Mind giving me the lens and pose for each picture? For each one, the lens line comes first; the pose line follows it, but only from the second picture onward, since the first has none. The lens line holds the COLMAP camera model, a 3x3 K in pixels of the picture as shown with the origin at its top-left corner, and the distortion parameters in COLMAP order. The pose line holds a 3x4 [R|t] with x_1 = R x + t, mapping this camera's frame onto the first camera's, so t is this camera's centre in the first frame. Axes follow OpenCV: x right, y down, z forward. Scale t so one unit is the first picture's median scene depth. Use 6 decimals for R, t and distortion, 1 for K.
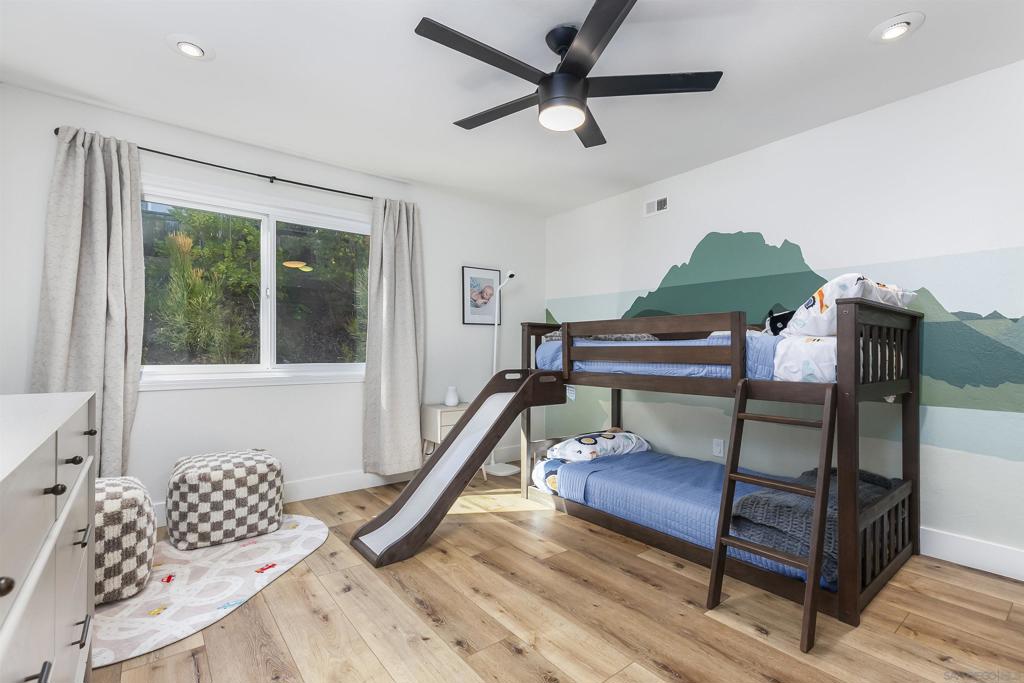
lens RADIAL K [[457.3, 0, 513.3], [0, 457.3, 341.5], [0, 0, 1]] dist [0.014007, -0.000233]
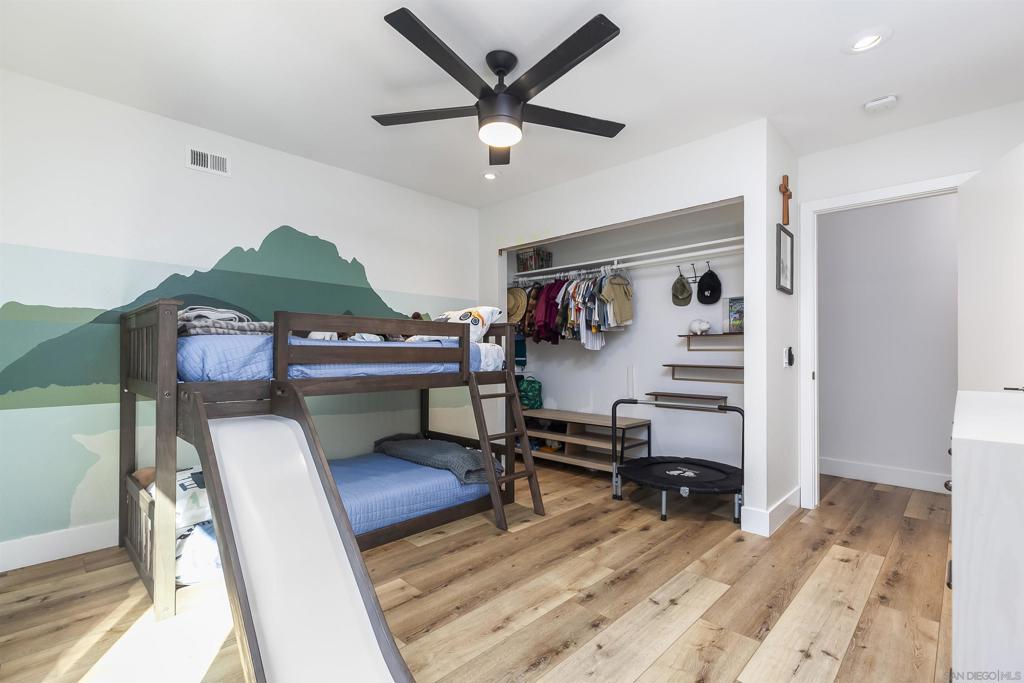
lens RADIAL K [[457.3, 0, 513.6], [0, 457.3, 352.2], [0, 0, 1]] dist [0.014007, -0.000233]
pose [[-0.114606, 0.000764, 0.993411, -0.860244], [-0.024716, 0.999688, -0.003620, 0.022398], [-0.993104, -0.024968, -0.114551, 0.987960]]
